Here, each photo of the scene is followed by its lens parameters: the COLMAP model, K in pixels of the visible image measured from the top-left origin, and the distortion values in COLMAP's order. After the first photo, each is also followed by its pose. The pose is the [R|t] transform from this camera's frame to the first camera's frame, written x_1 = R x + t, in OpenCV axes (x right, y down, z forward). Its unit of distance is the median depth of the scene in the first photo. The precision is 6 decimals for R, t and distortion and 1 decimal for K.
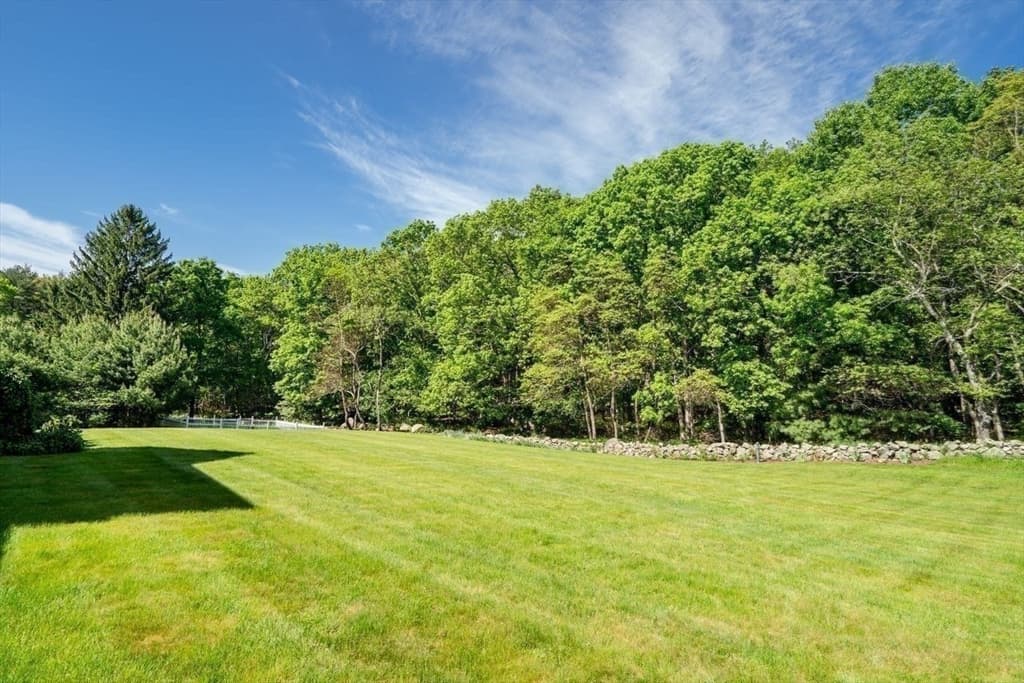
lens RADIAL K [[575.4, 0, 512.0], [0, 575.4, 346.3], [0, 0, 1]] dist [-0.006230, -0.001590]
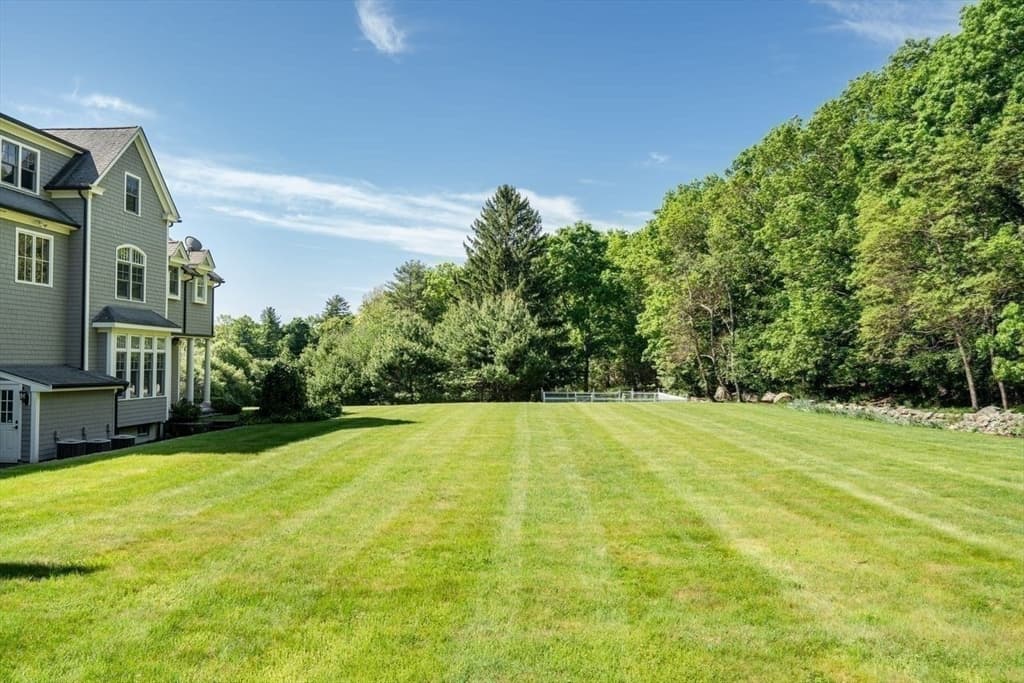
lens RADIAL K [[740.4, 0, 508.9], [0, 740.4, 344.1], [0, 0, 1]] dist [-0.011091, -0.003830]
pose [[0.743563, -0.067863, -0.665213, 0.259882], [0.110157, 0.993676, 0.021759, 0.006626], [0.659530, -0.089457, 0.746336, 0.007107]]
